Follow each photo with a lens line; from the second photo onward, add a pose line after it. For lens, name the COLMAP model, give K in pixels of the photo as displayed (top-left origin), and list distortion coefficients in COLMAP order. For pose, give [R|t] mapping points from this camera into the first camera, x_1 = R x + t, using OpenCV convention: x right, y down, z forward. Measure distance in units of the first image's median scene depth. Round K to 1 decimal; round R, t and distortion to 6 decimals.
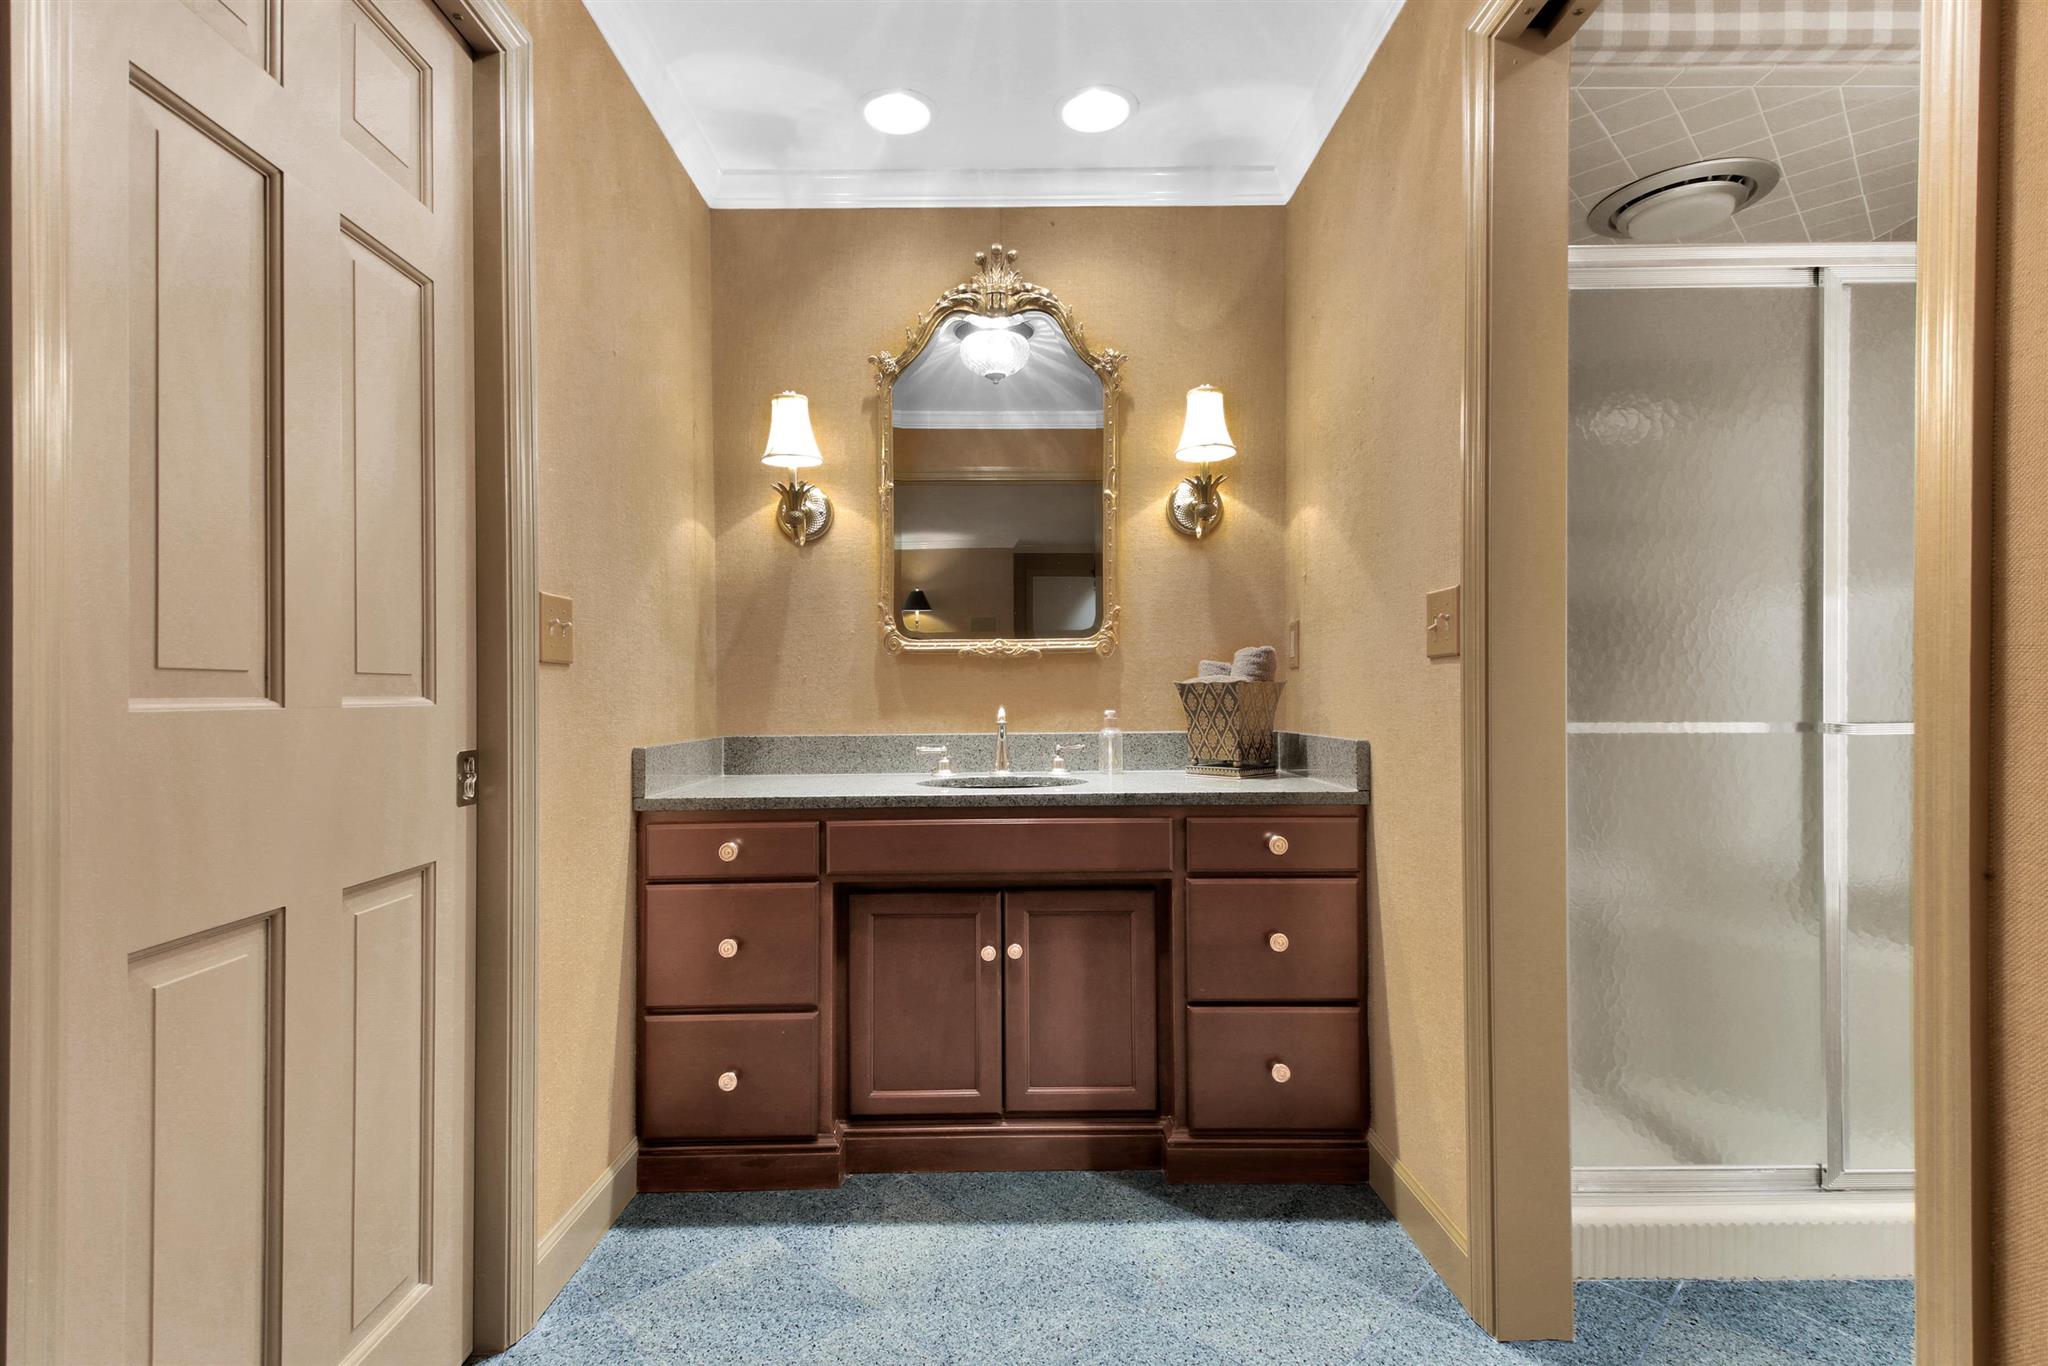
lens RADIAL K [[944.6, 0, 1037.1], [0, 944.6, 700.4], [0, 0, 1]] dist [0.005065, -0.002433]
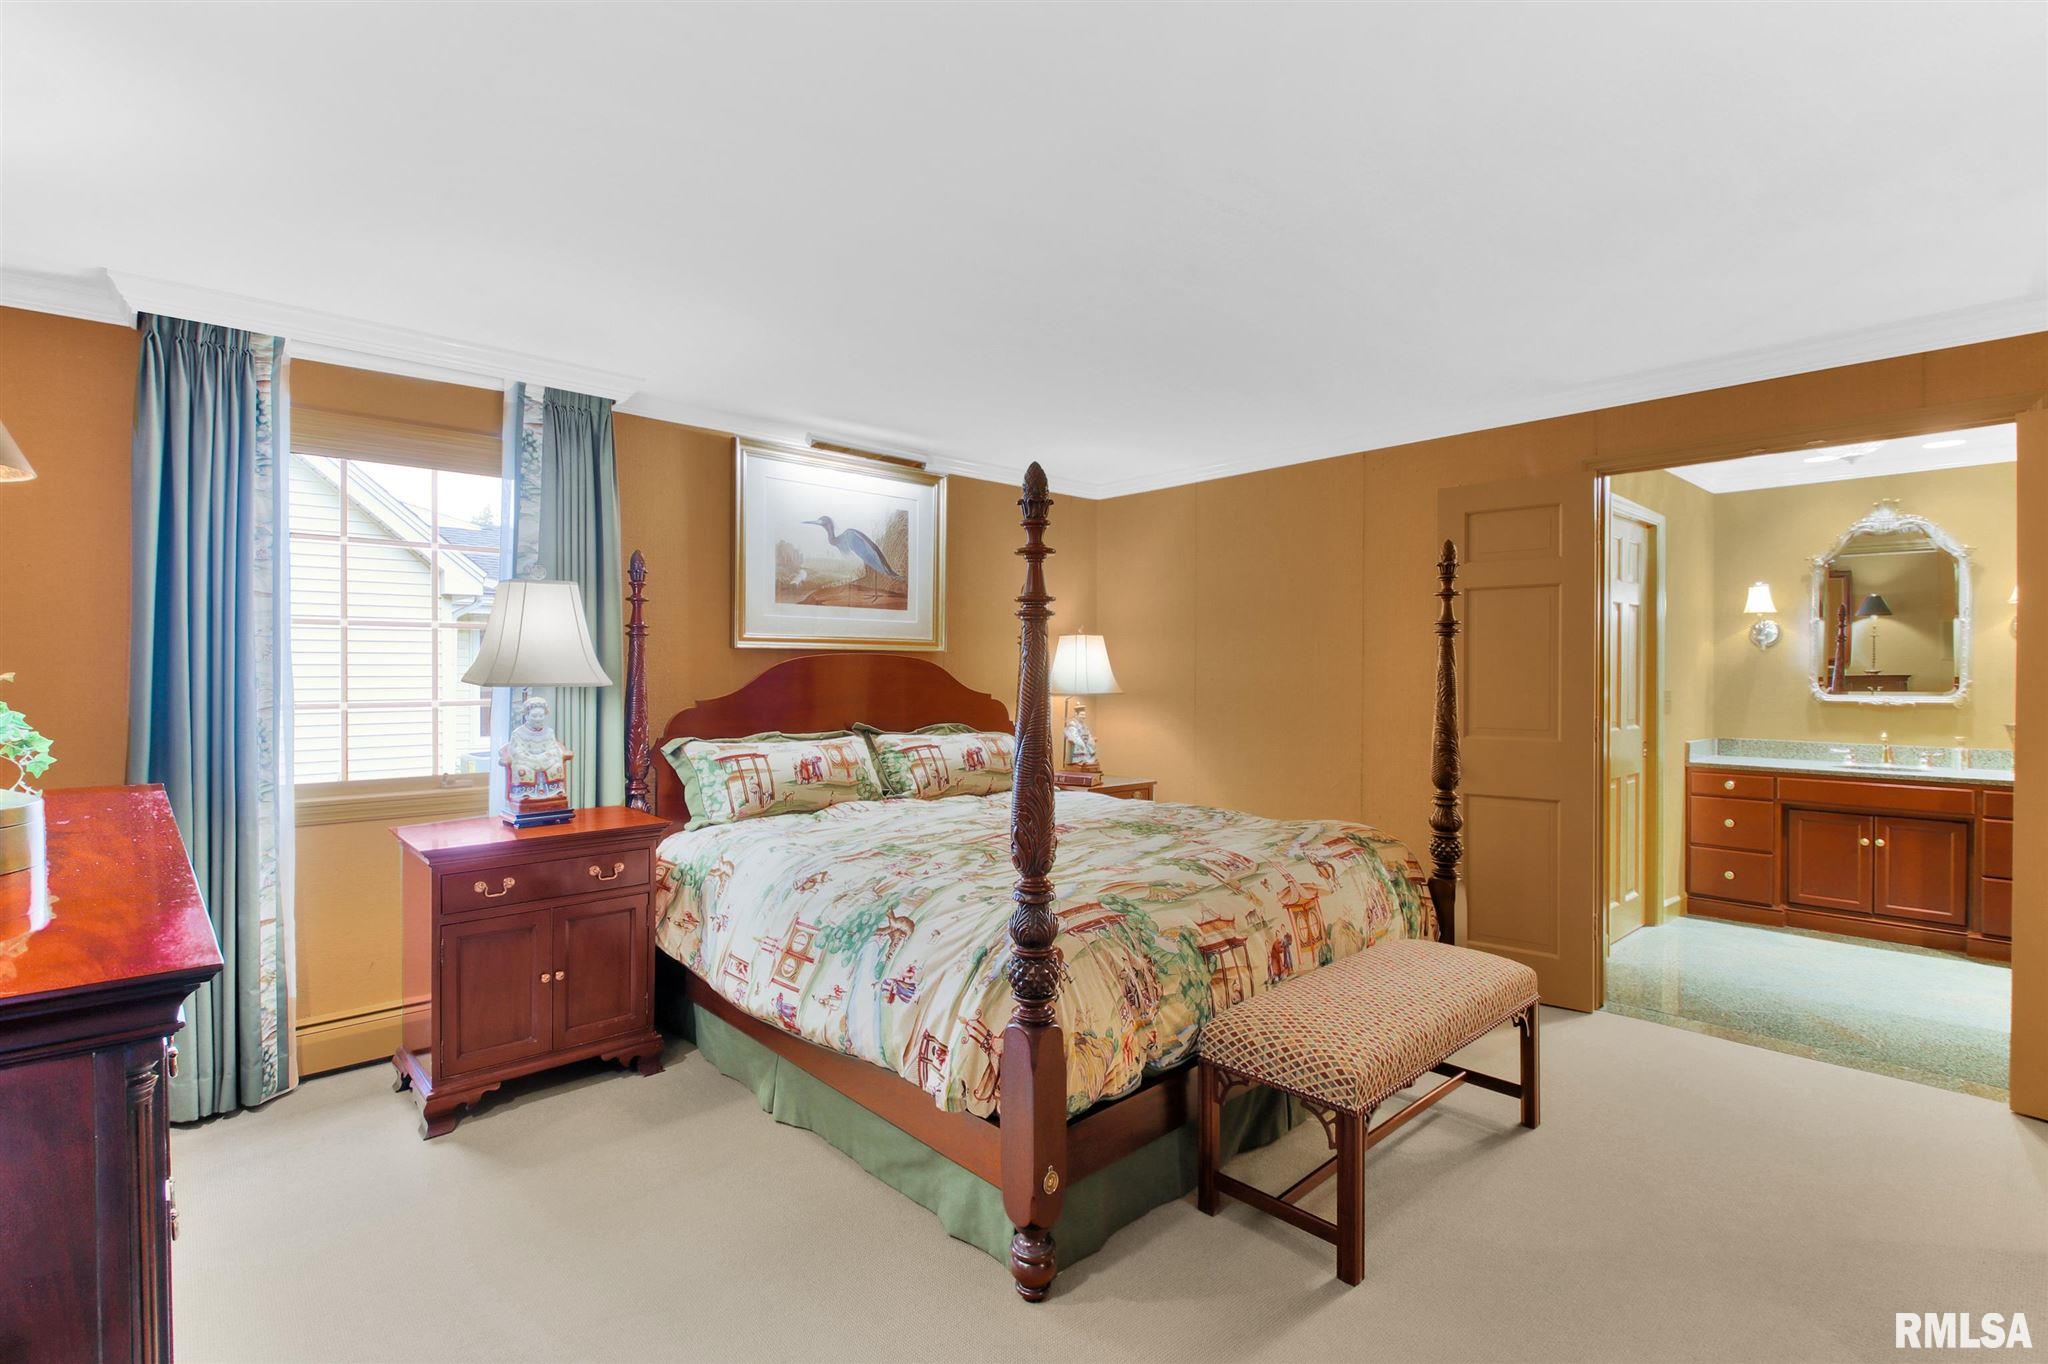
lens RADIAL K [[944.6, 0, 1029.3], [0, 944.6, 667.6], [0, 0, 1]] dist [0.005065, -0.002433]
pose [[0.634643, 0.009148, -0.772751, 0.386379], [-0.003117, 0.999952, 0.009279, -0.152970], [0.772799, -0.003480, 0.634641, -1.806579]]
